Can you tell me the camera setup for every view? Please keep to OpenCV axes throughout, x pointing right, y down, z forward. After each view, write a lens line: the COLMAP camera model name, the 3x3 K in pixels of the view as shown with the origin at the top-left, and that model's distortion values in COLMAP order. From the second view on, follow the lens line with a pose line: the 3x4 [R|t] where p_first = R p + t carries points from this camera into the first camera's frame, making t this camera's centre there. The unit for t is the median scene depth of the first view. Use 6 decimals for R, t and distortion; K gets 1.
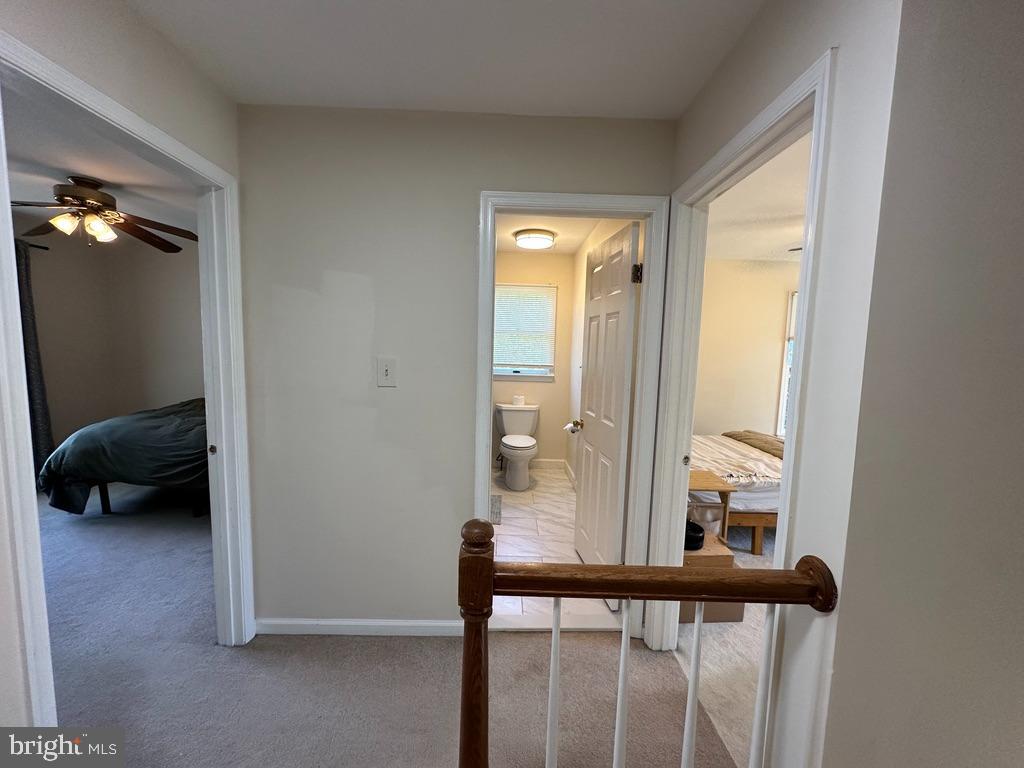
lens RADIAL K [[405.6, 0, 512.7], [0, 405.6, 384.4], [0, 0, 1]] dist [-0.003122, -0.001025]
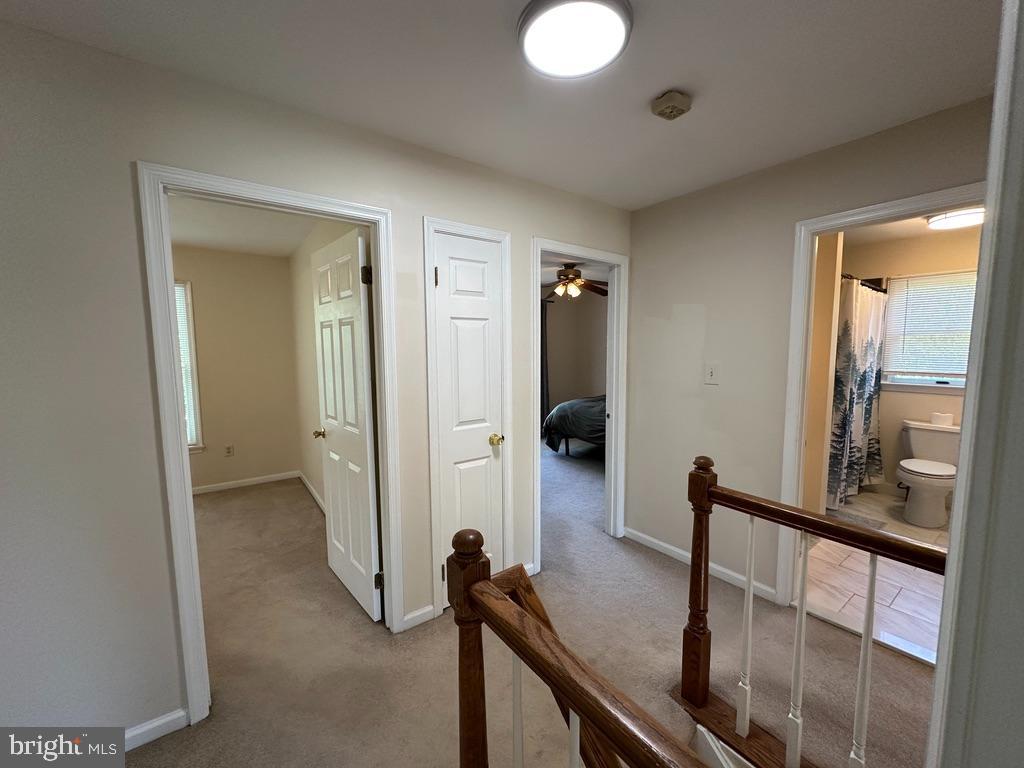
lens RADIAL K [[405.6, 0, 512.3], [0, 405.6, 386.0], [0, 0, 1]] dist [-0.003122, -0.001025]
pose [[0.579350, 0.045093, -0.813831, 0.280149], [-0.057598, 0.998237, 0.014307, 0.021214], [0.813041, 0.038587, 0.580926, -0.227122]]
